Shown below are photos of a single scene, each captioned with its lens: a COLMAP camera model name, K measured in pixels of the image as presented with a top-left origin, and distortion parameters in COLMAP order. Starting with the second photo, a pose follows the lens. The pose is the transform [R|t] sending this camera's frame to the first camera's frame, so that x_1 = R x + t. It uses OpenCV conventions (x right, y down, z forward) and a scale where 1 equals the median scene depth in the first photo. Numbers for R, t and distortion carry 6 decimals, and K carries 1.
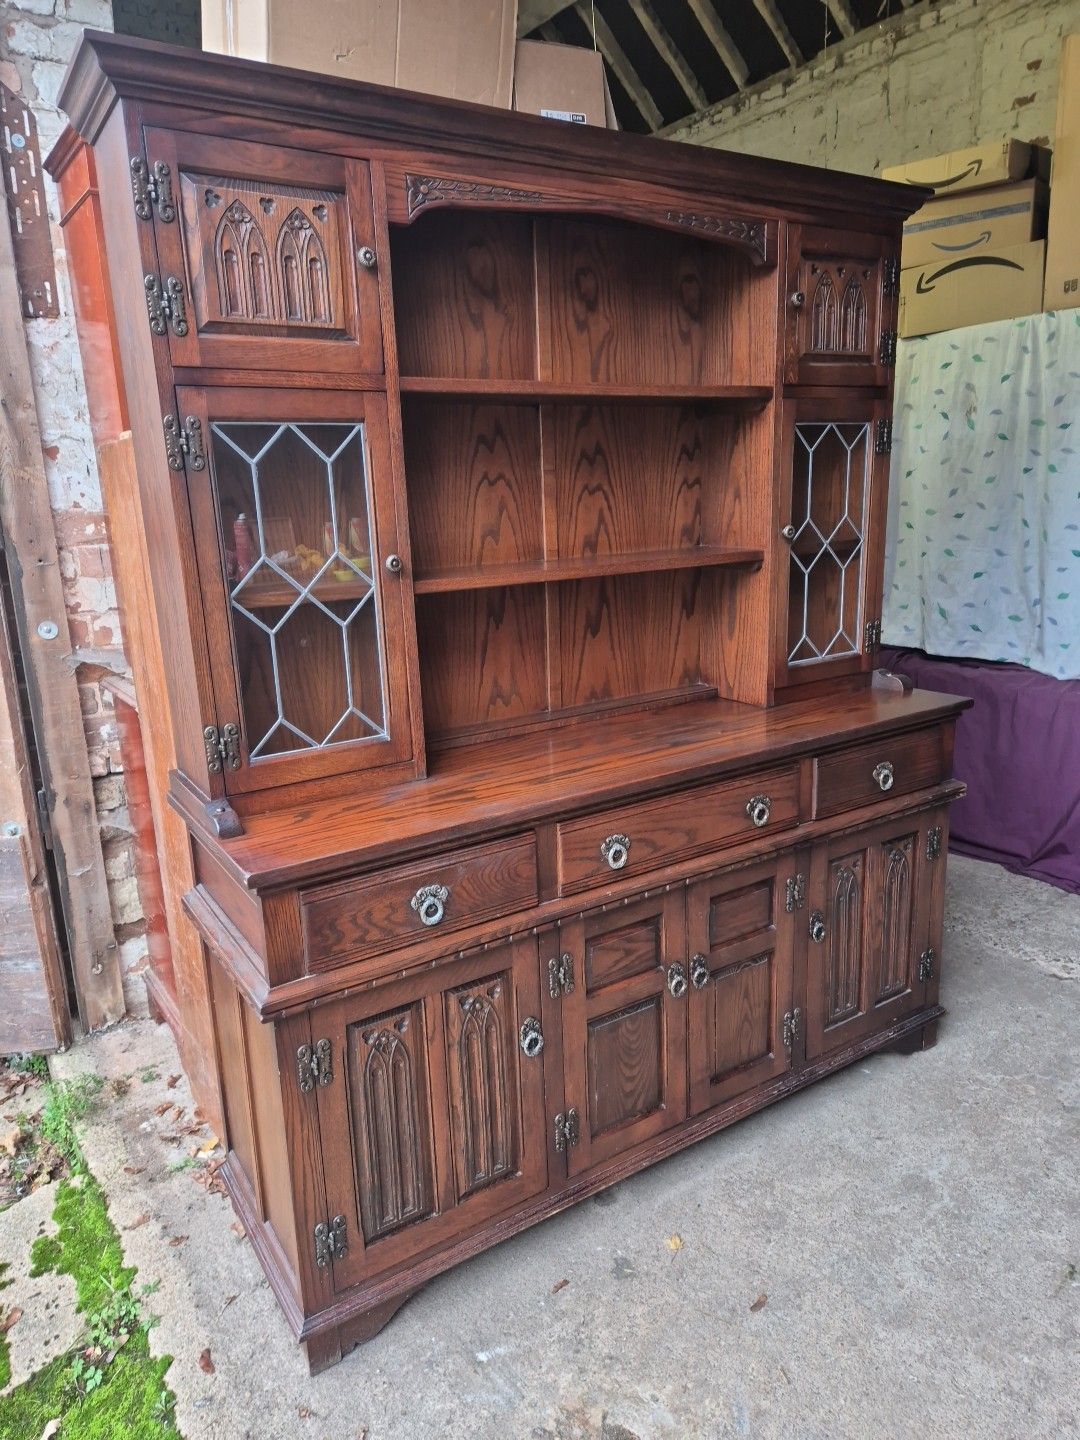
lens RADIAL K [[964.1, 0, 538.7], [0, 964.1, 715.0], [0, 0, 1]] dist [0.068779, -0.062153]
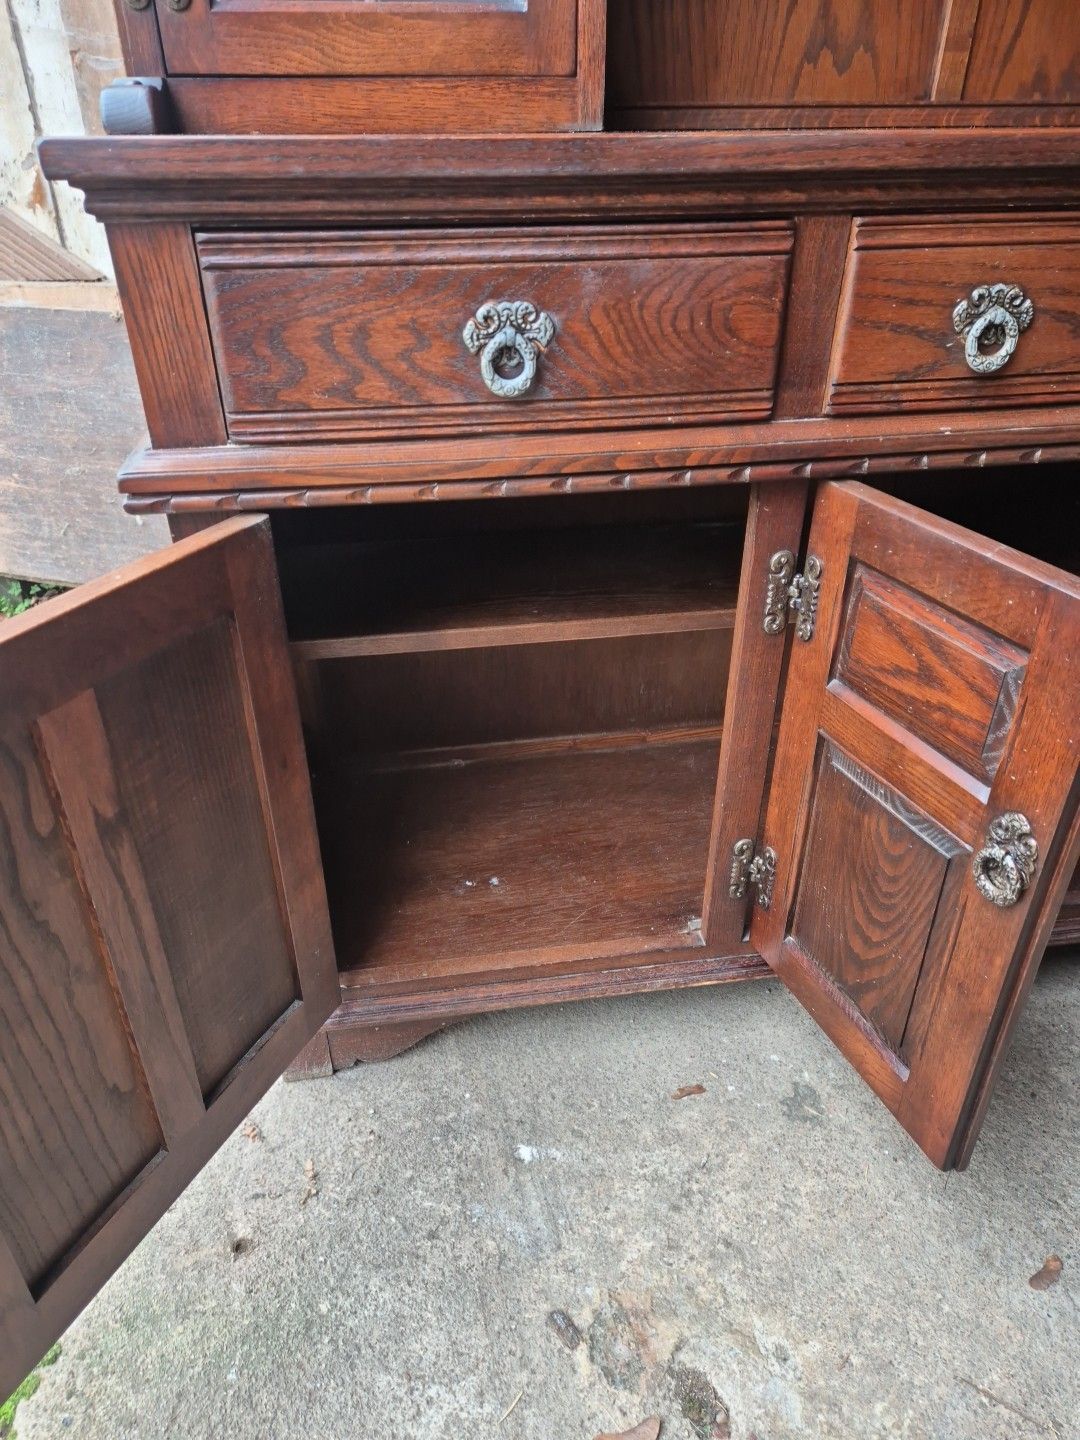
lens RADIAL K [[964.1, 0, 525.9], [0, 964.1, 722.6], [0, 0, 1]] dist [0.068779, -0.062153]
pose [[0.912600, 0.235168, -0.334451, 0.073100], [-0.119403, 0.935658, 0.332095, 0.171100], [0.391030, -0.263135, 0.881961, 0.460398]]
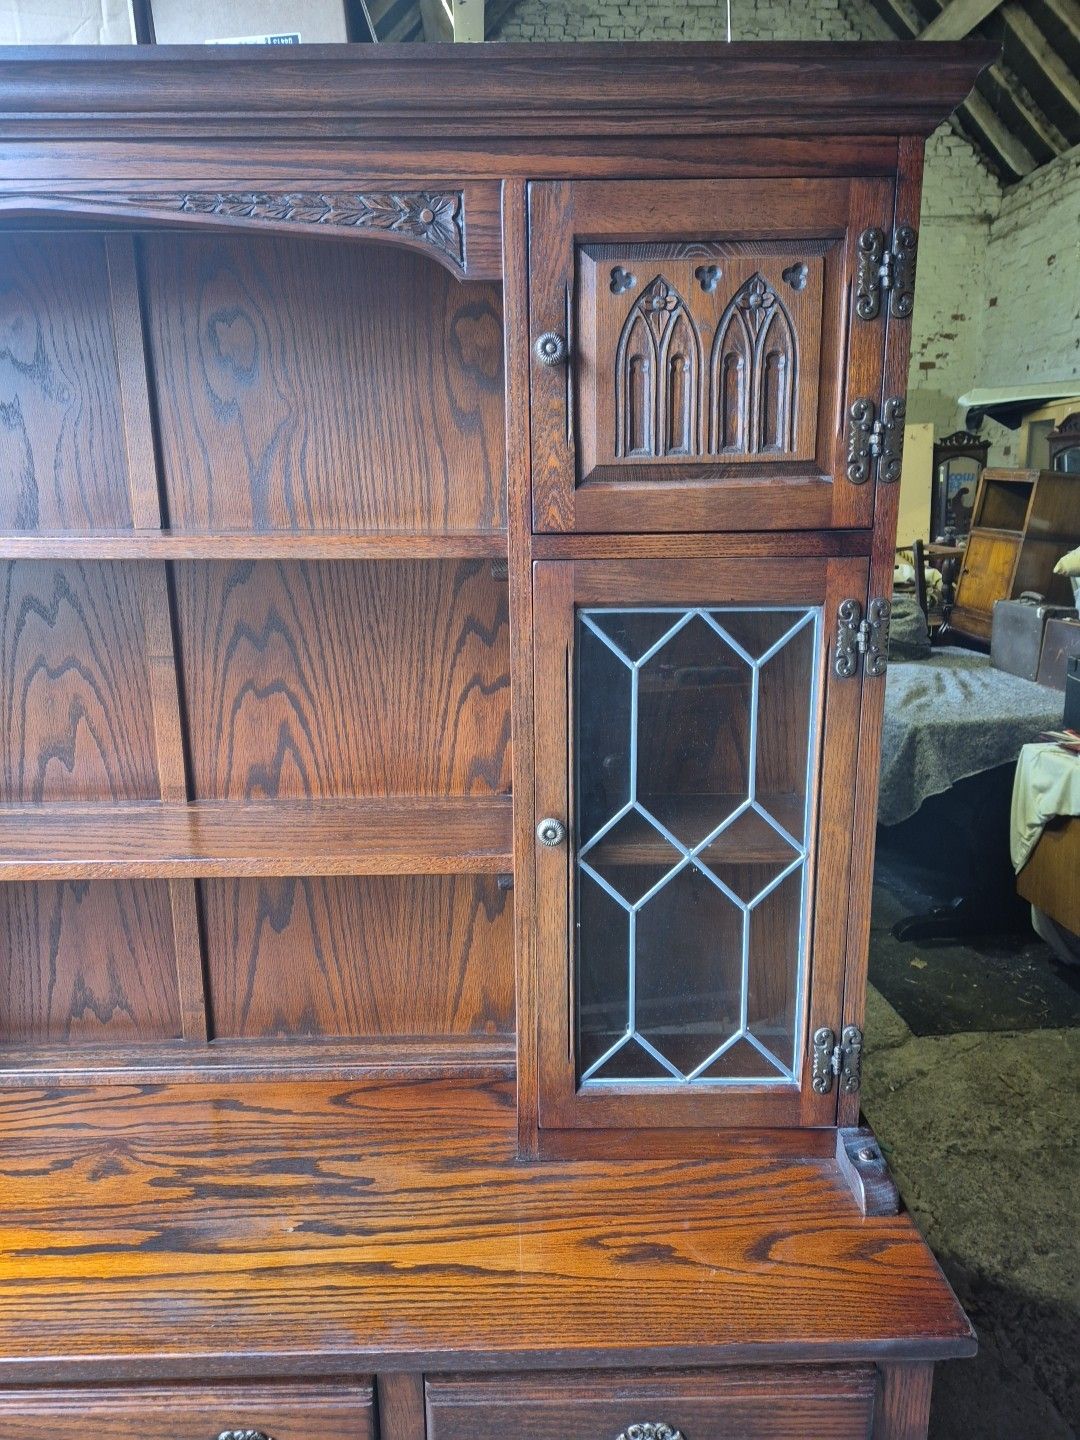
lens RADIAL K [[964.1, 0, 546.6], [0, 964.1, 707.3], [0, 0, 1]] dist [0.068779, -0.062153]
pose [[0.849597, 0.140184, -0.508462, 0.551426], [-0.145903, 0.988878, 0.028845, -0.297207], [0.506851, 0.049680, 0.860601, 0.670644]]
